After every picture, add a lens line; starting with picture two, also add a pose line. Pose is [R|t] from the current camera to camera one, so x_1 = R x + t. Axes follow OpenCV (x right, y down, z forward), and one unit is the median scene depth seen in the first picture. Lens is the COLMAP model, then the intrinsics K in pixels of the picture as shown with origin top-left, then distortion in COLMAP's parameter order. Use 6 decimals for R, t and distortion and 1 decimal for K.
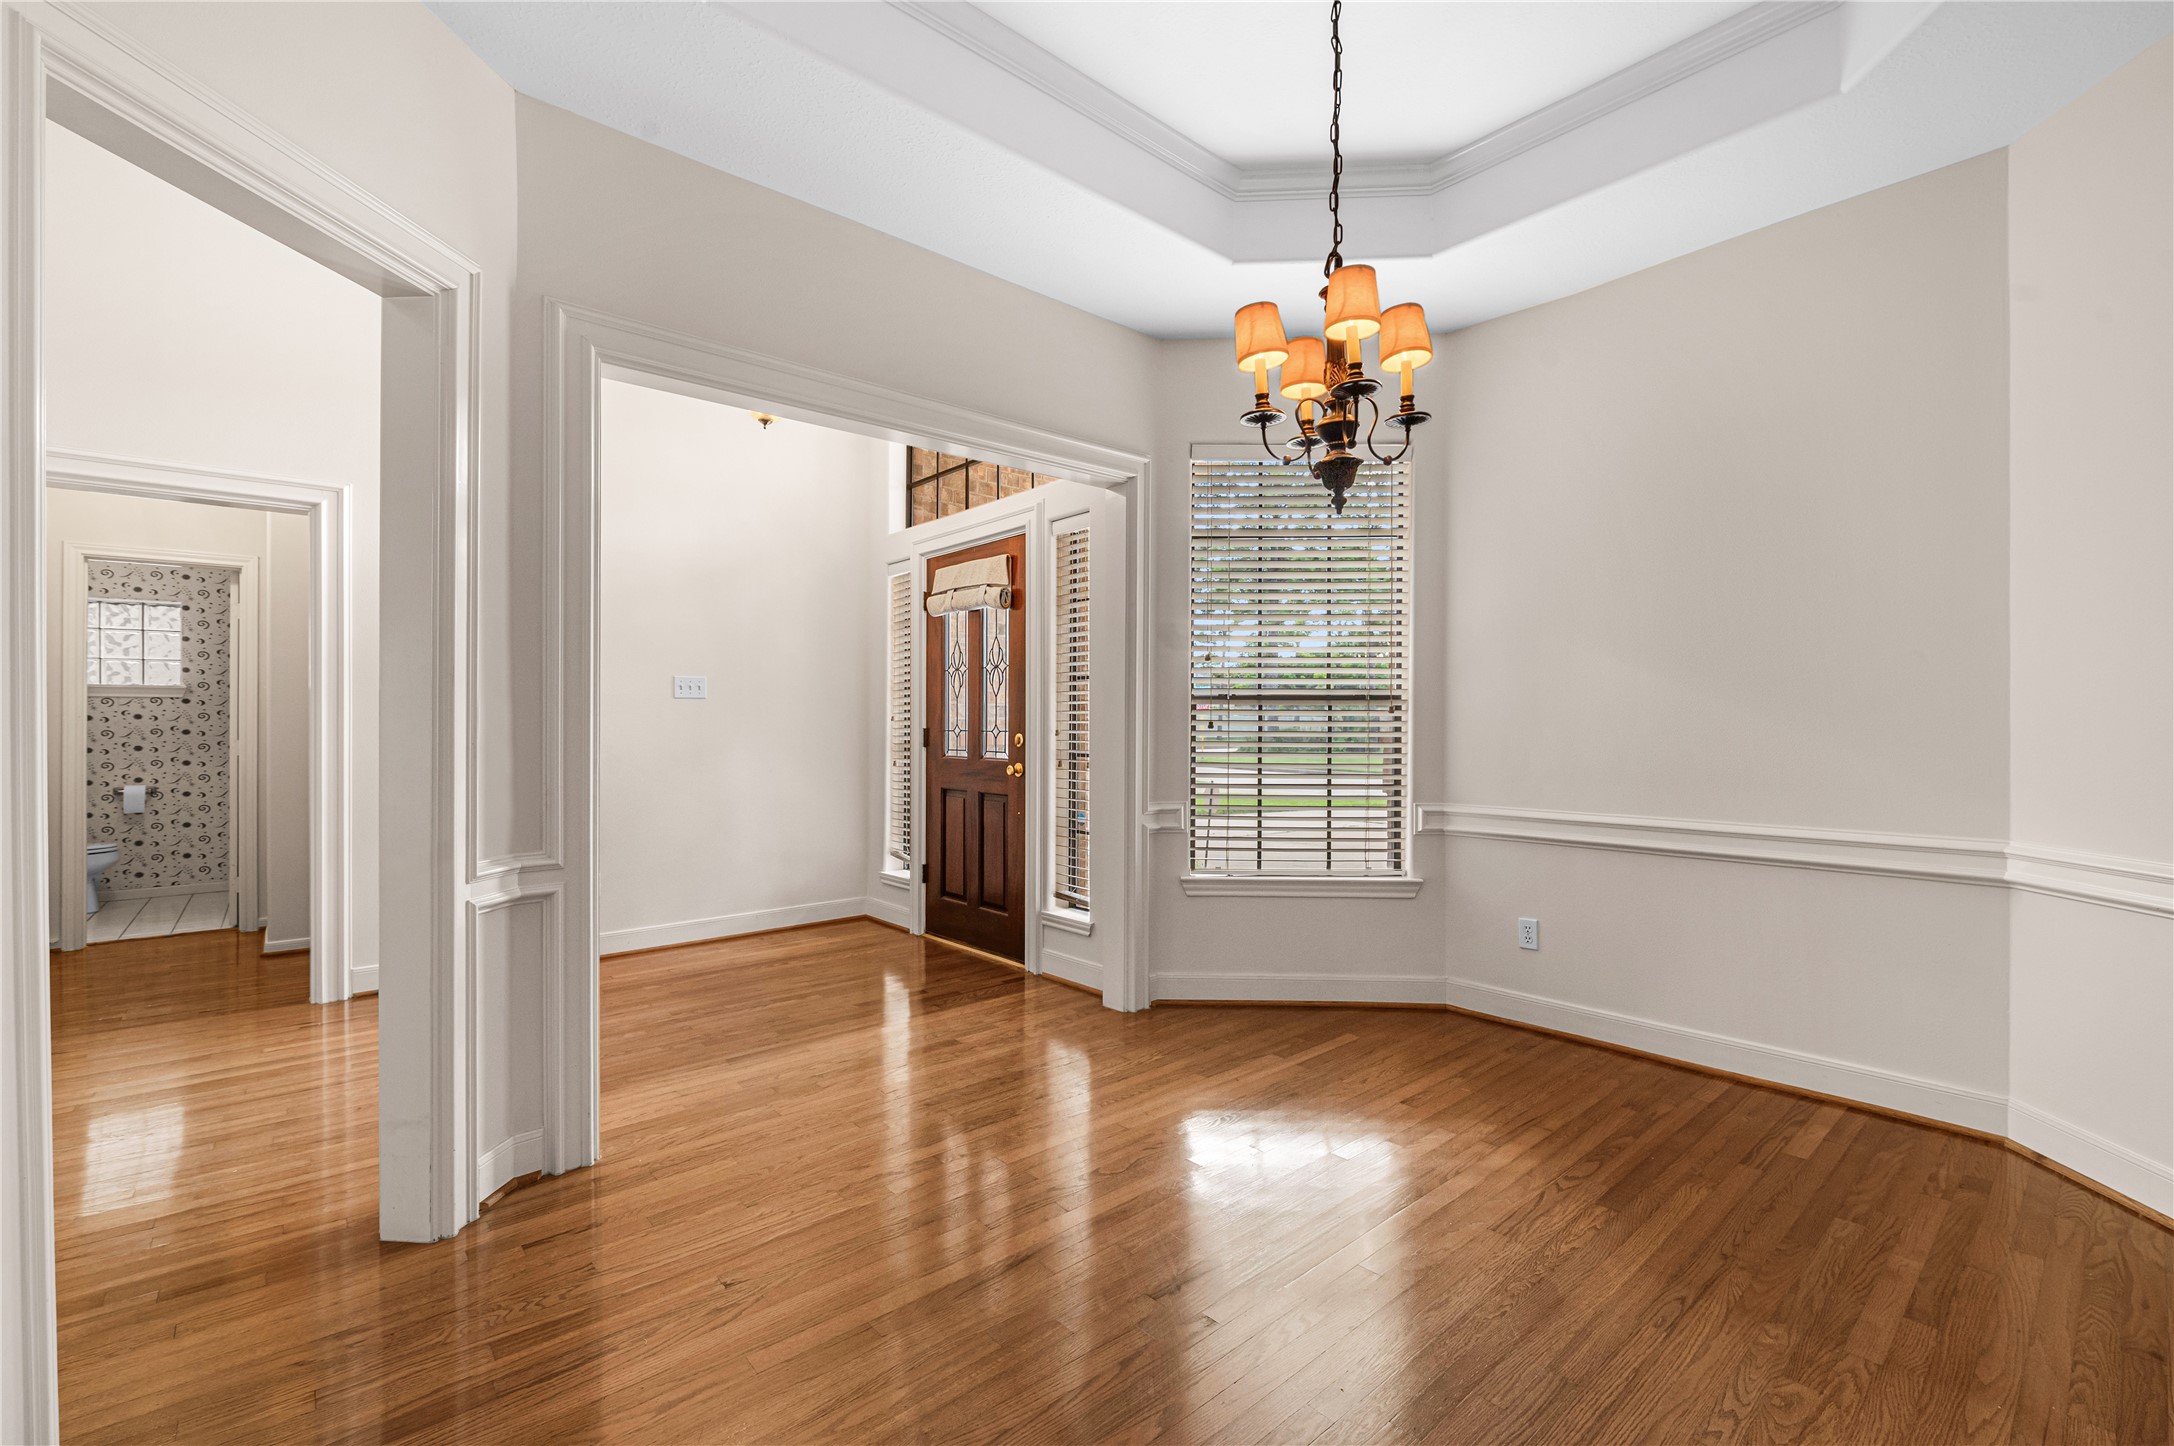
lens RADIAL K [[922.2, 0, 1087.0], [0, 922.2, 723.0], [0, 0, 1]] dist [-0.007586, -0.000295]
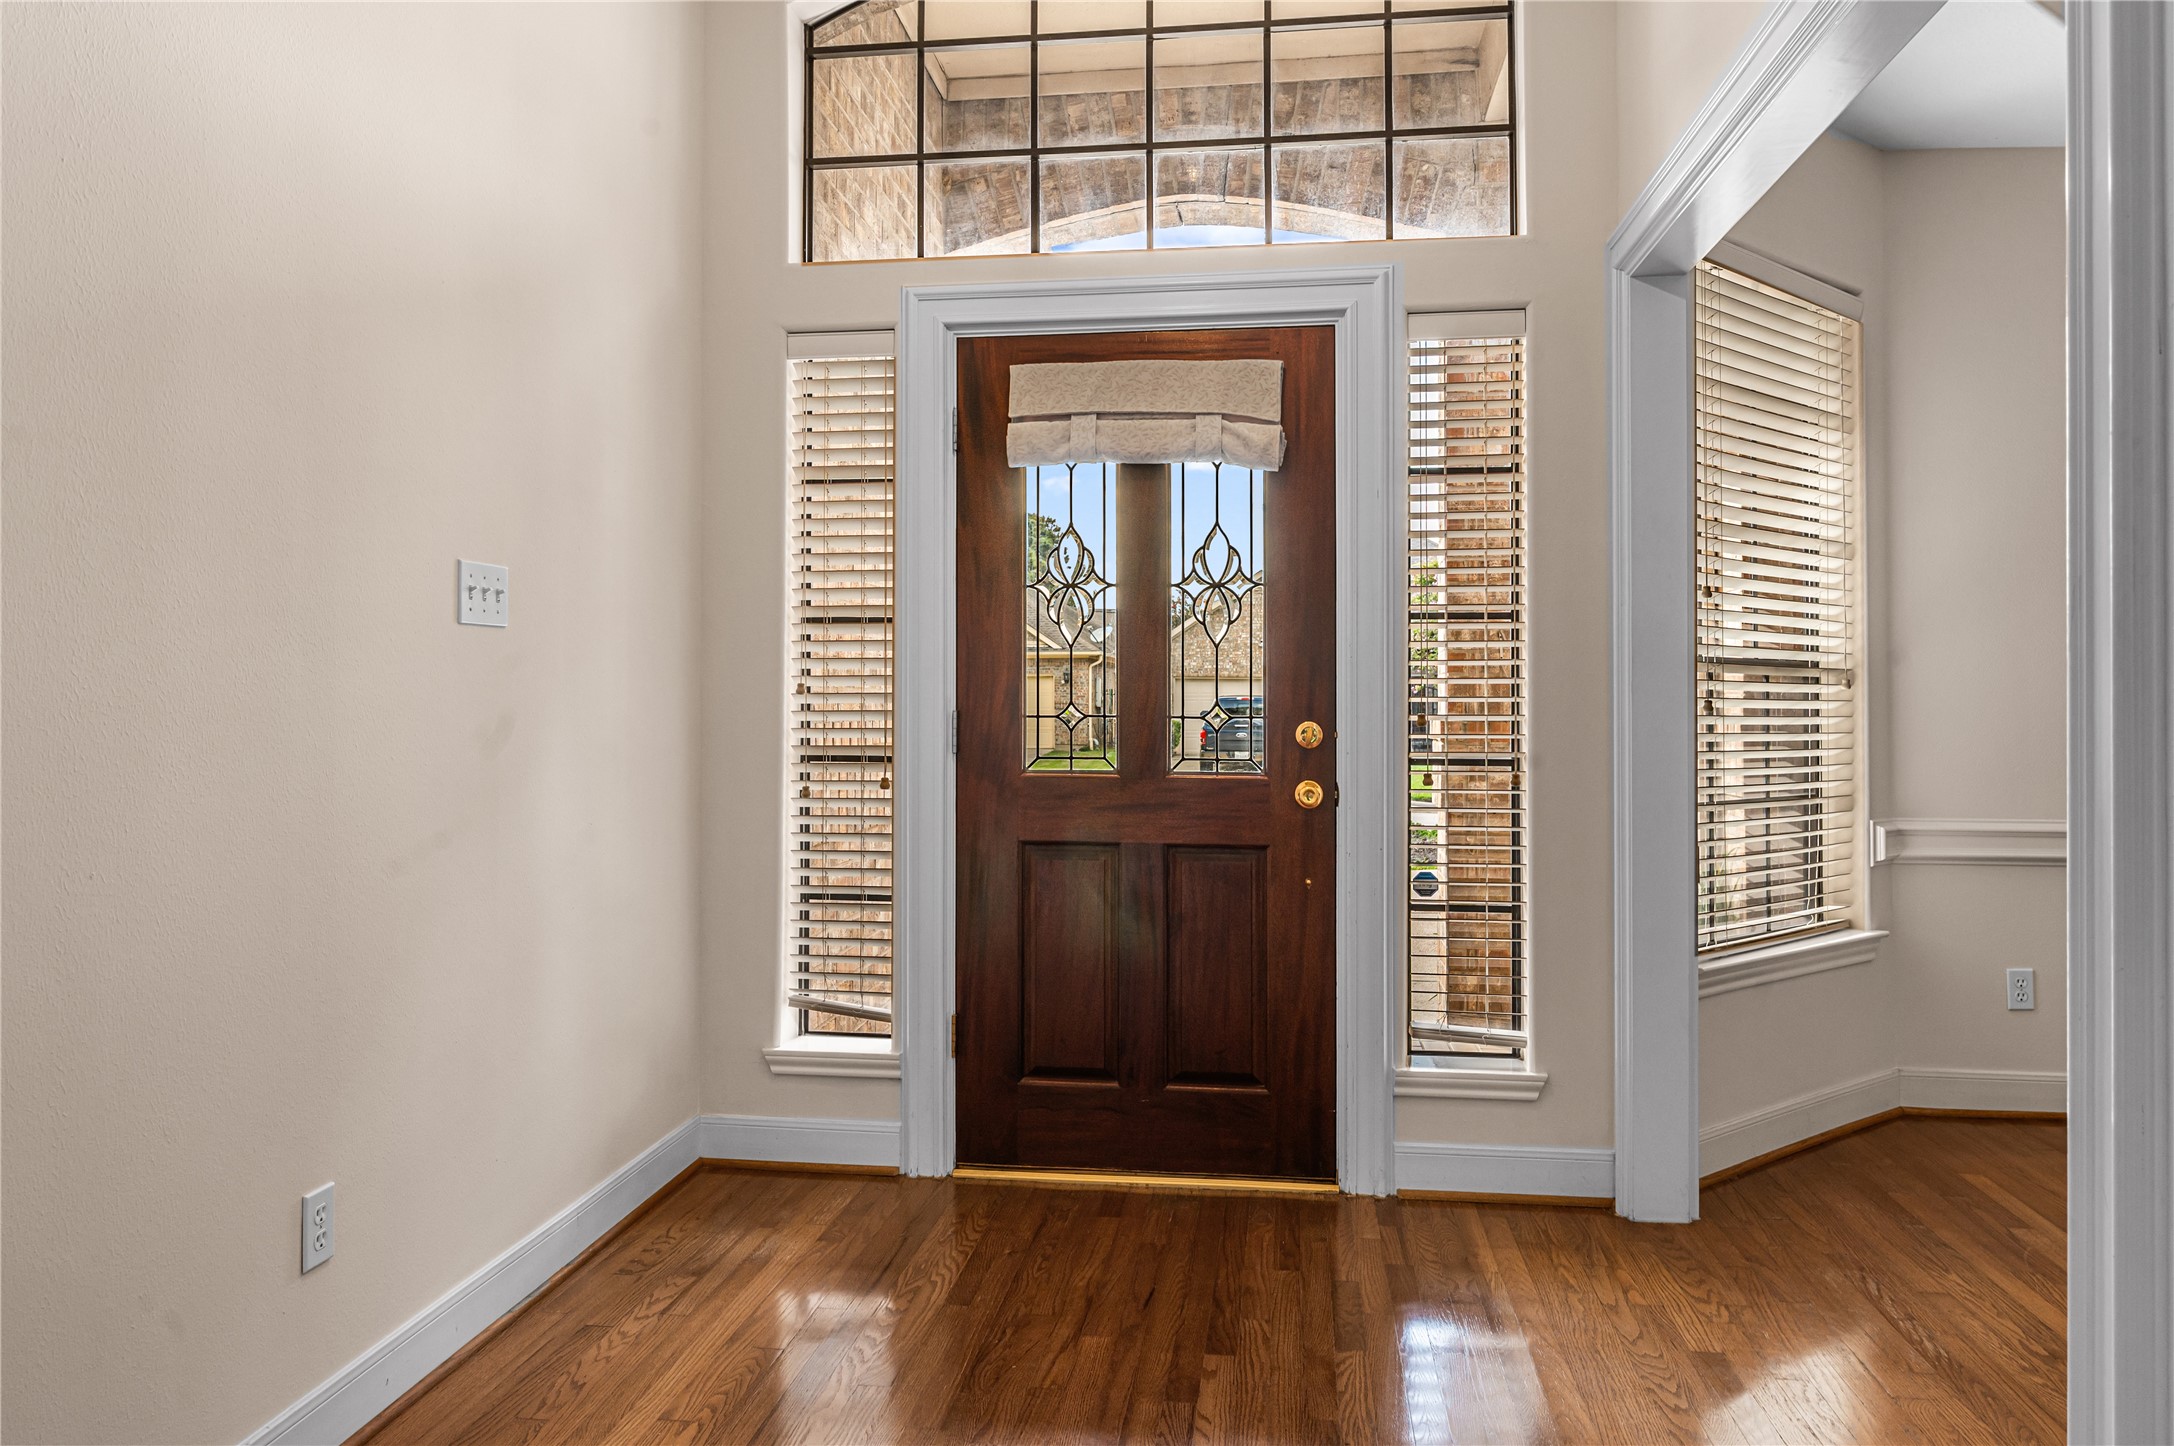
lens RADIAL K [[1448.0, 0, 1087.0], [0, 1448.0, 723.0], [0, 0, 1]] dist [0.036527, -0.000477]
pose [[0.760786, -0.009805, 0.648929, -0.679361], [0.001063, 0.999903, 0.013862, 0.000300], [-0.649002, -0.009856, 0.760723, 0.478252]]
